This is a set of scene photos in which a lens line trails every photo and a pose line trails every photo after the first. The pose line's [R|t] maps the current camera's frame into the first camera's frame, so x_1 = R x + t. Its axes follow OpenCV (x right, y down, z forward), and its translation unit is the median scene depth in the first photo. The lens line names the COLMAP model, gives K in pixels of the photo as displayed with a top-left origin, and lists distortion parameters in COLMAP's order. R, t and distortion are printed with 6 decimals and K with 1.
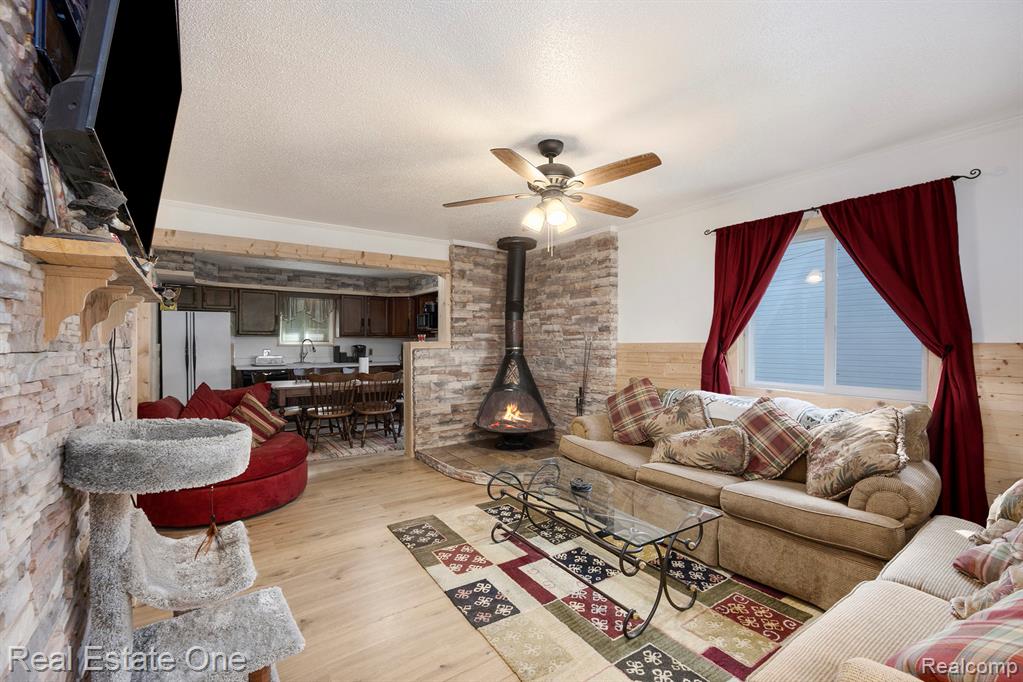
lens RADIAL K [[438.1, 0, 505.7], [0, 438.1, 344.9], [0, 0, 1]] dist [-0.003556, -0.000563]
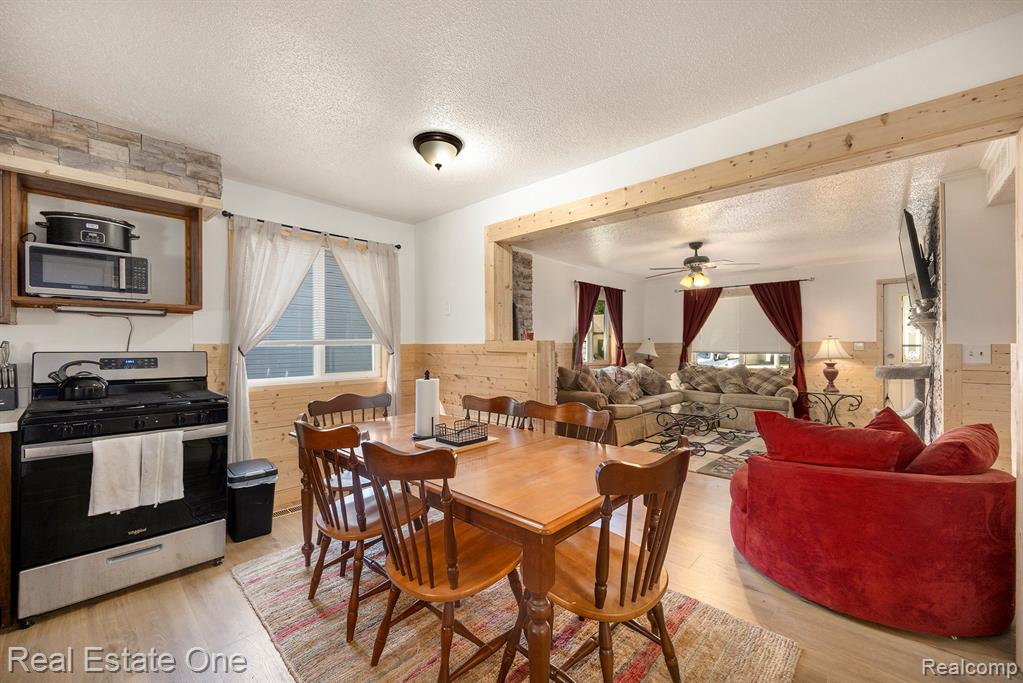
lens RADIAL K [[411.2, 0, 509.6], [0, 411.2, 344.3], [0, 0, 1]] dist [0.008835, -0.000892]
pose [[-0.217430, -0.002251, 0.976073, -0.910642], [0.006745, 0.999970, 0.003809, -0.004777], [-0.976053, 0.007412, -0.217408, 1.312123]]
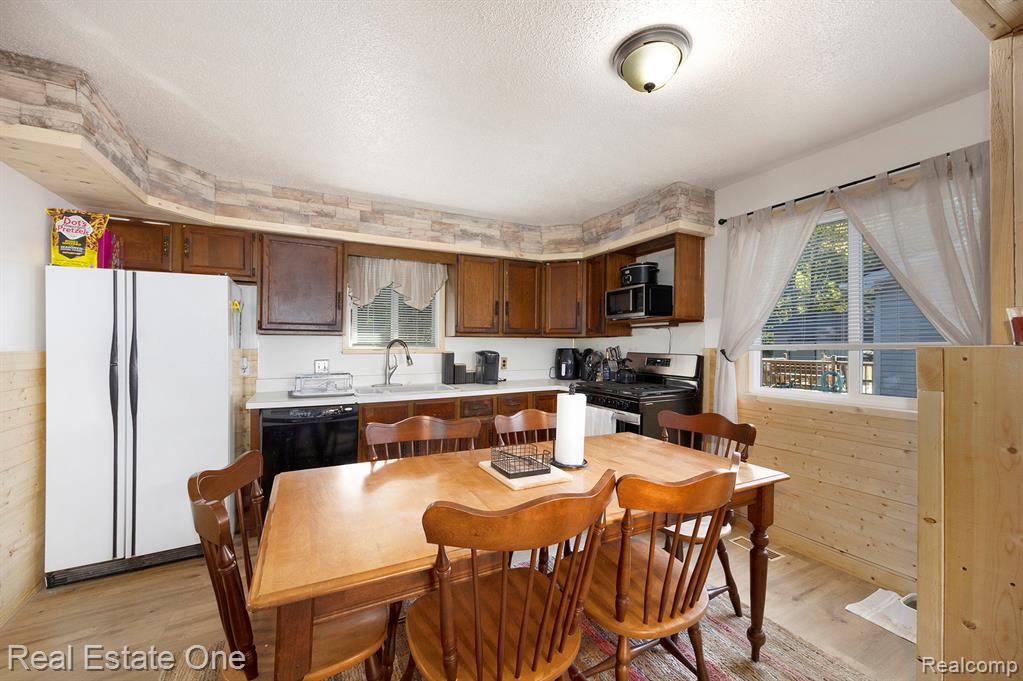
lens RADIAL K [[411.2, 0, 510.6], [0, 411.2, 345.3], [0, 0, 1]] dist [0.008835, -0.000892]
pose [[0.991061, -0.000265, -0.133411, -0.429157], [-0.000400, 0.999988, -0.004953, -0.007617], [0.133410, 0.004962, 0.991048, 0.900340]]
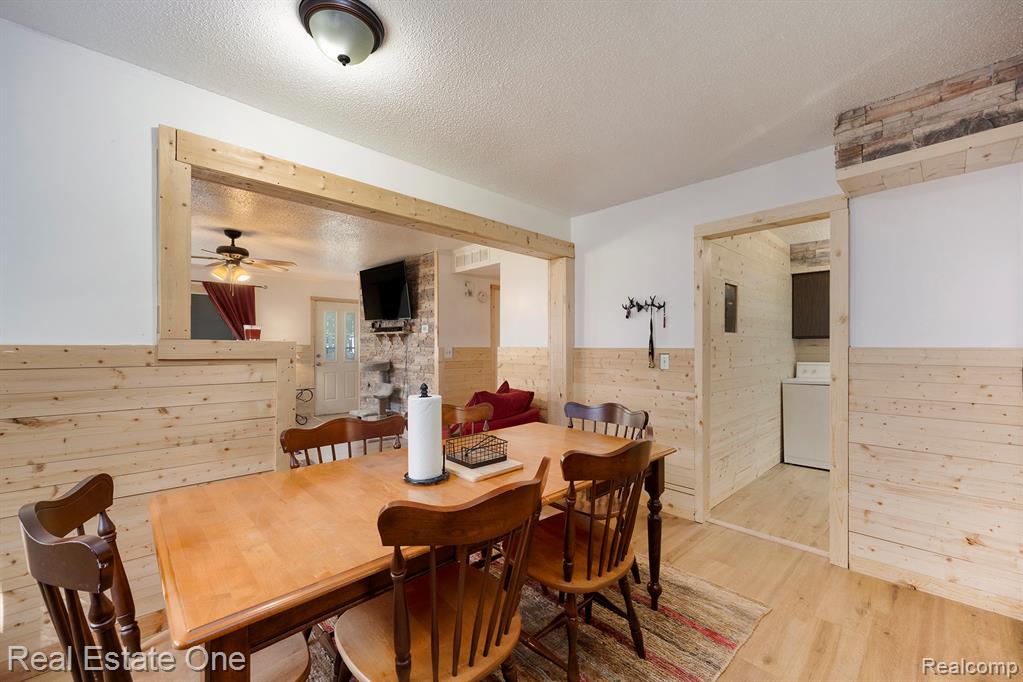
lens RADIAL K [[411.2, 0, 510.4], [0, 411.2, 343.6], [0, 0, 1]] dist [0.008835, -0.000892]
pose [[-0.989463, -0.006261, -0.144651, -0.448969], [-0.005938, 0.999979, -0.002665, -0.005864], [0.144665, -0.001778, -0.989479, 1.638064]]
